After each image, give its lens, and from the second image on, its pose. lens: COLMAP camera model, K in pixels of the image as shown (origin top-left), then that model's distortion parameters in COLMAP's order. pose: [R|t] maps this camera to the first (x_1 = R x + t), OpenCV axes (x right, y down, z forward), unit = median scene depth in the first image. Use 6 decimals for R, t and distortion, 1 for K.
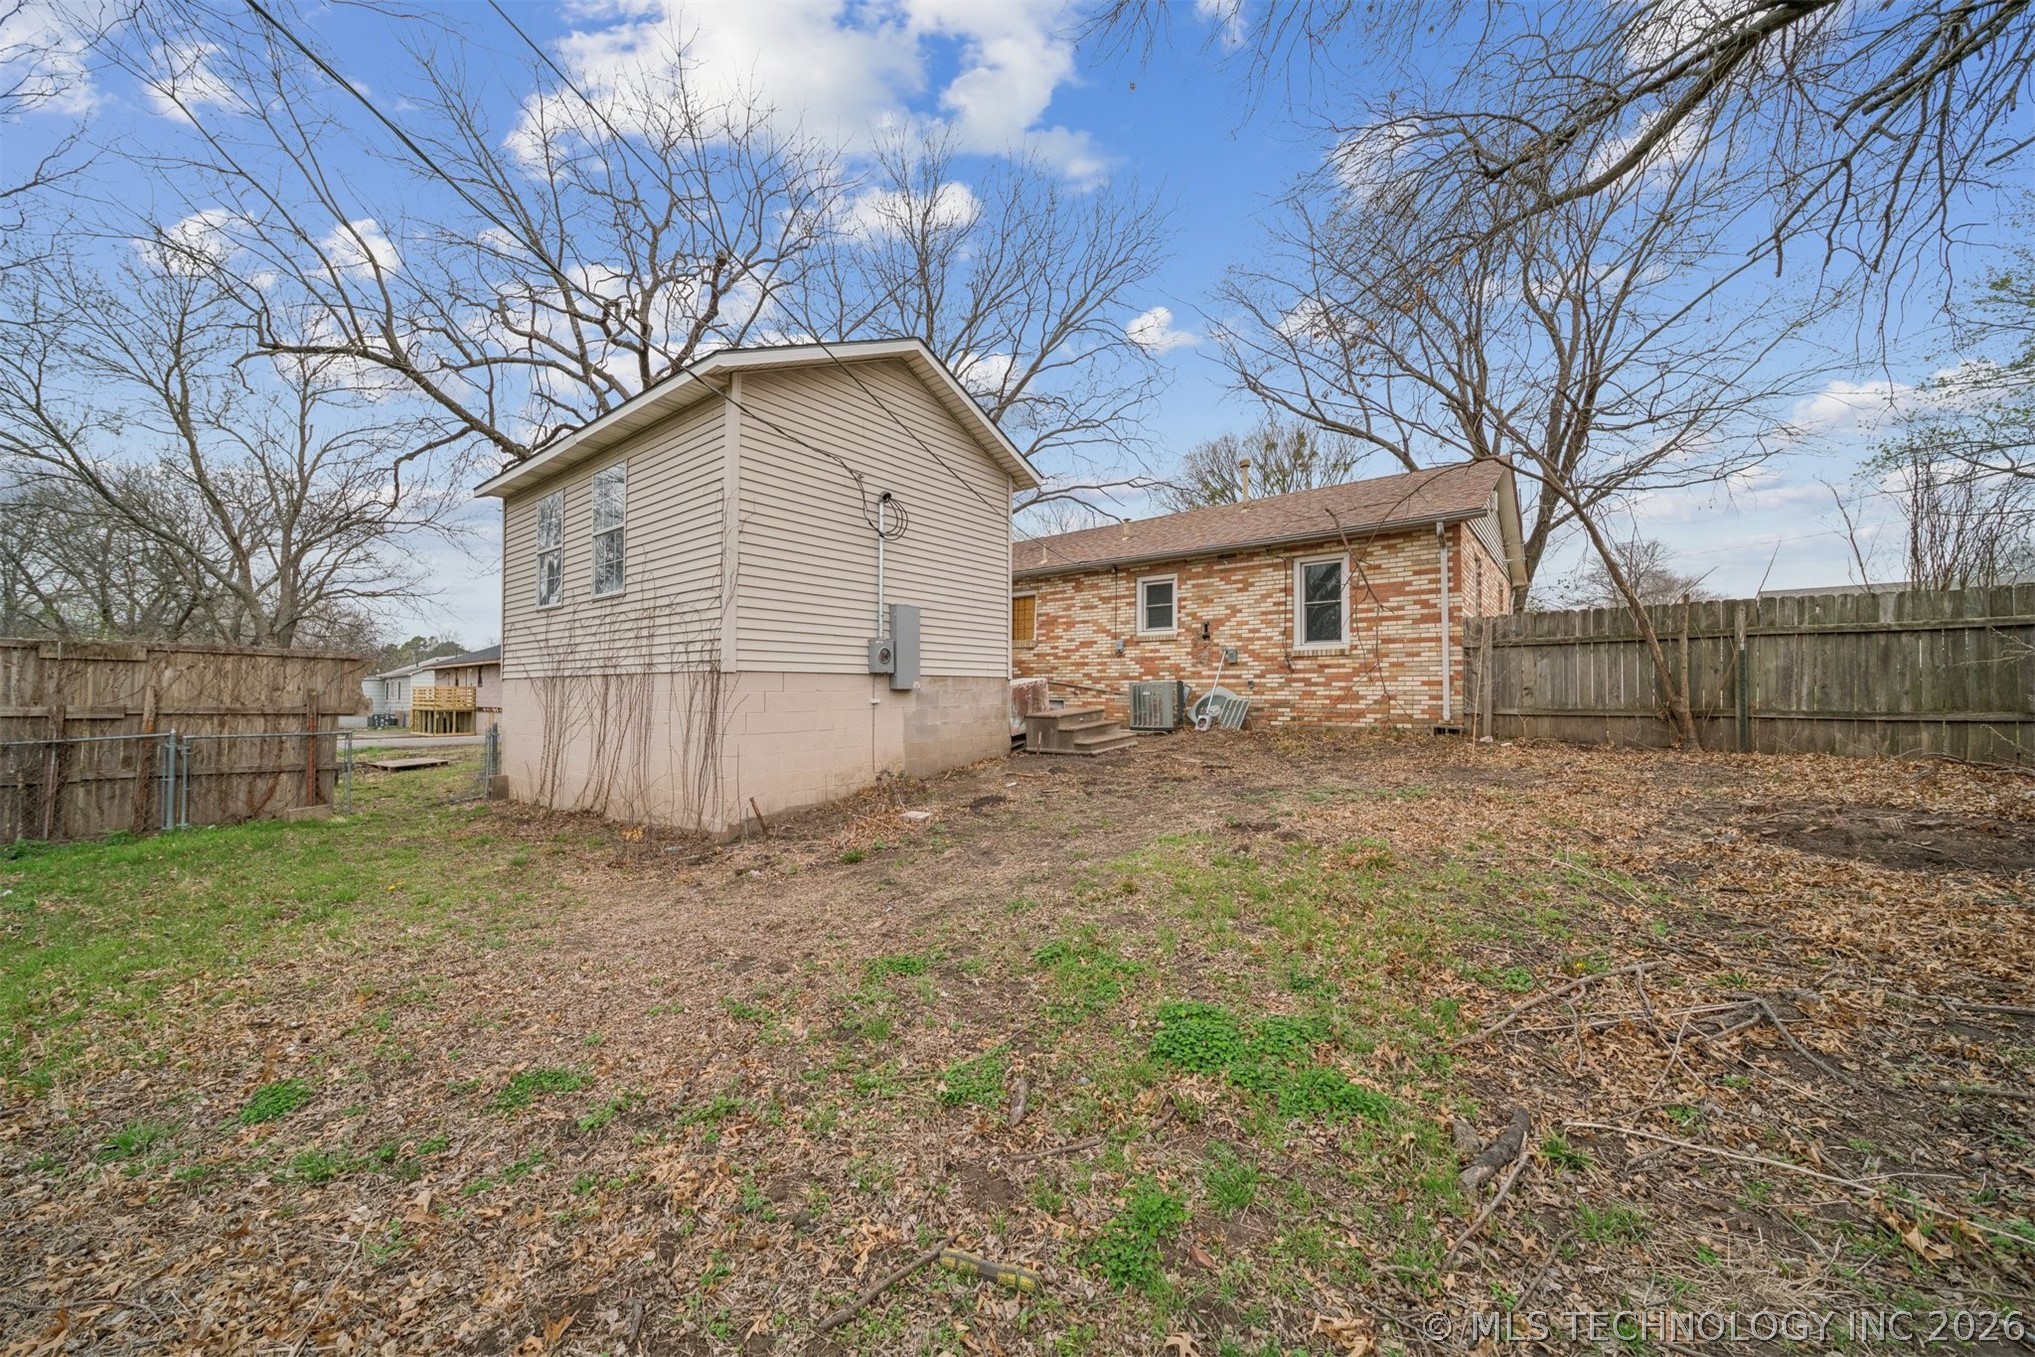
lens RADIAL K [[718.0, 0, 998.0], [0, 718.0, 673.5], [0, 0, 1]] dist [0.000140, 0.000080]
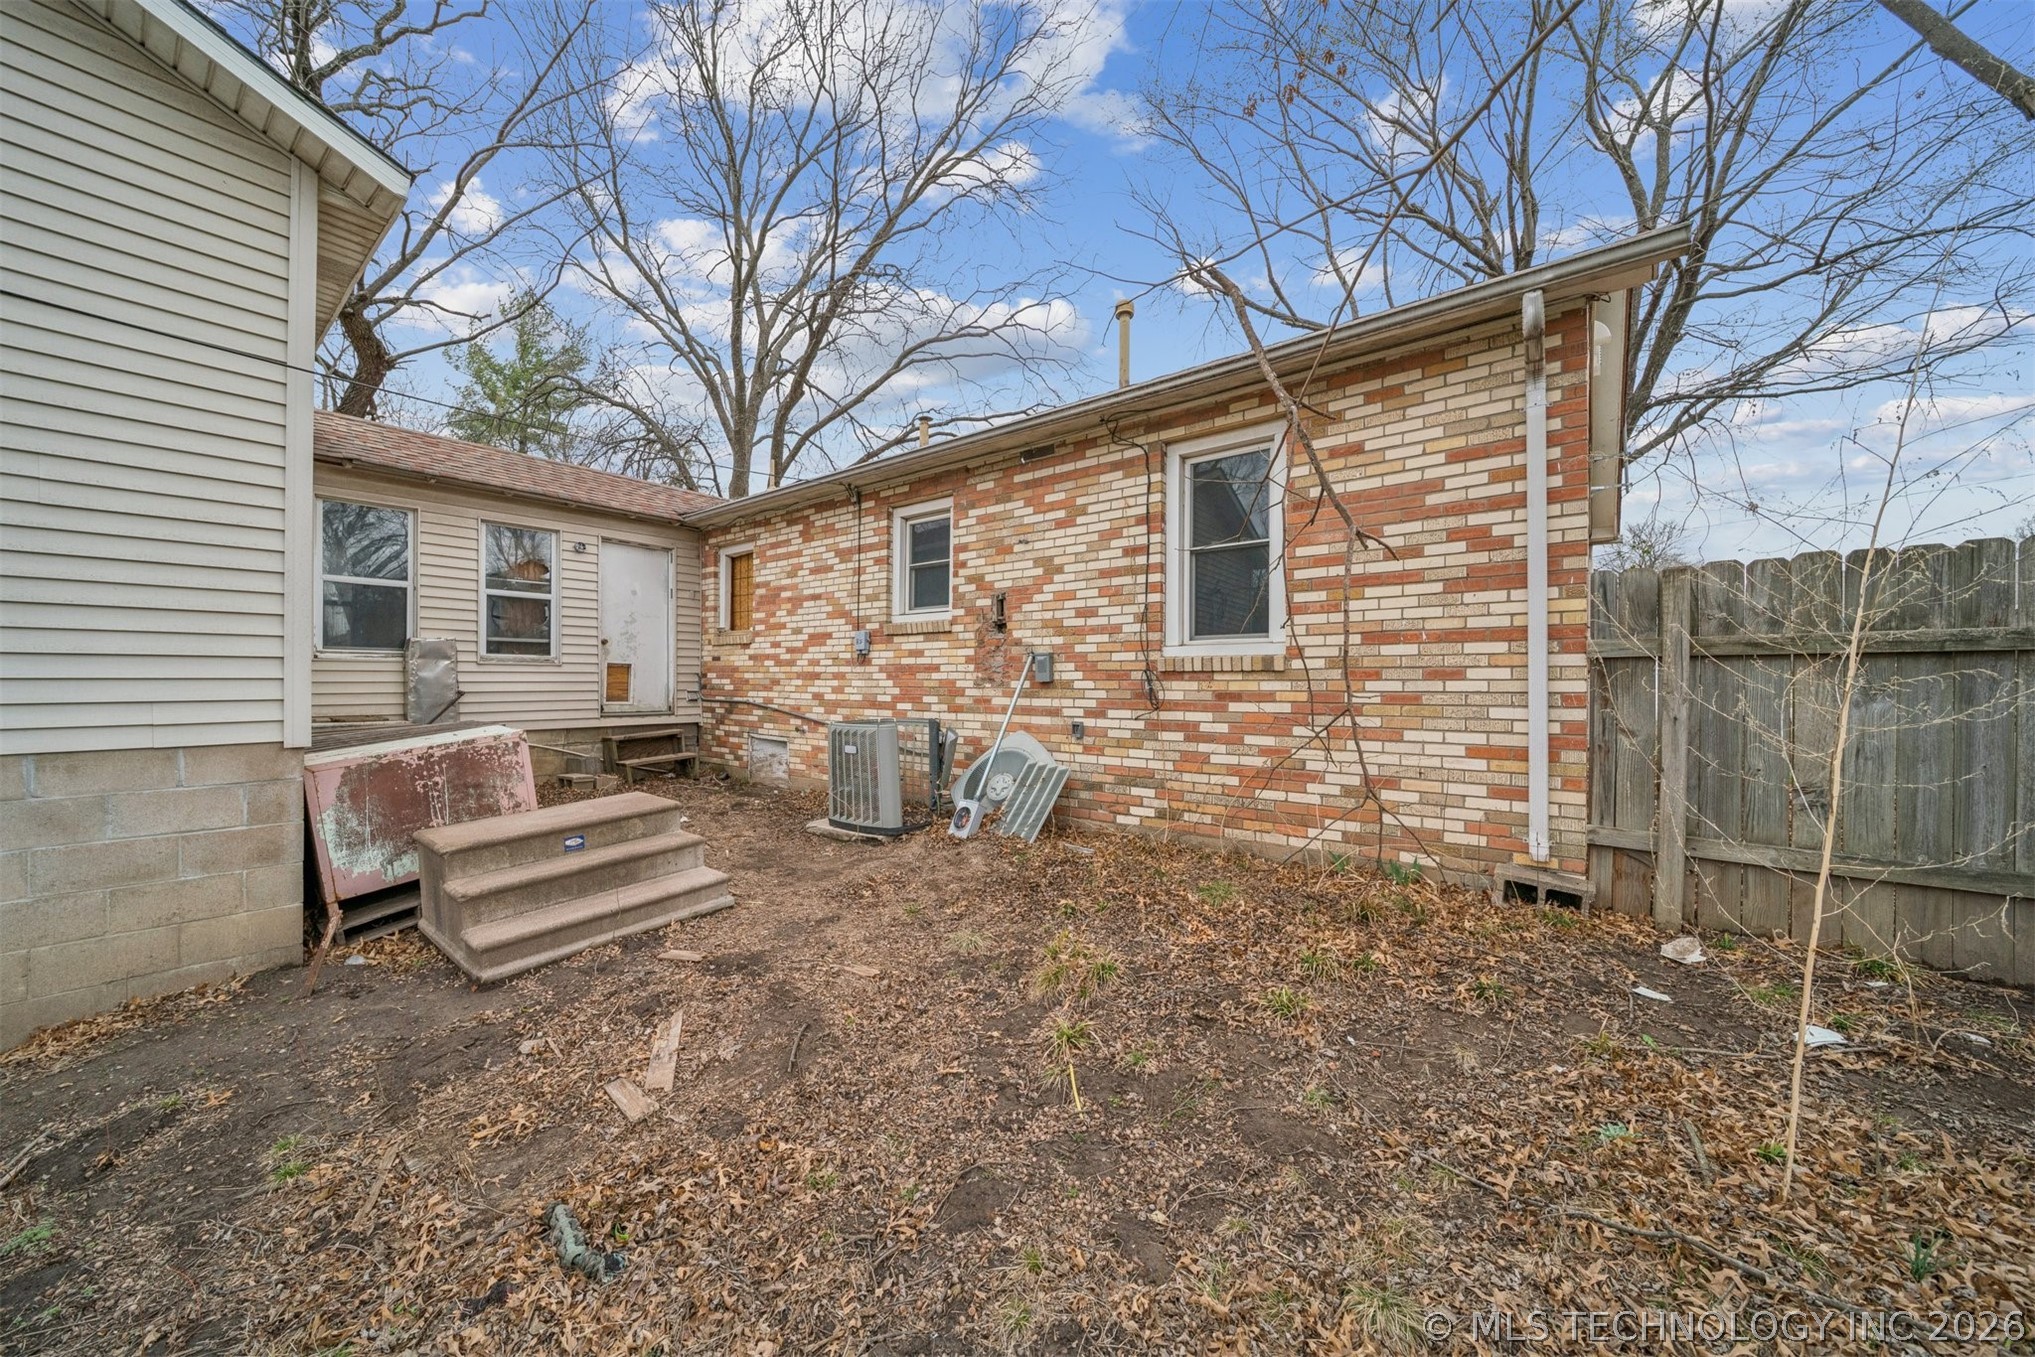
lens RADIAL K [[718.0, 0, 998.0], [0, 718.0, 673.5], [0, 0, 1]] dist [0.000140, 0.000080]
pose [[0.999940, 0.002299, 0.010665, 0.301335], [-0.002467, 0.999873, 0.015740, -0.028368], [-0.010628, -0.015765, 0.999819, 0.555469]]
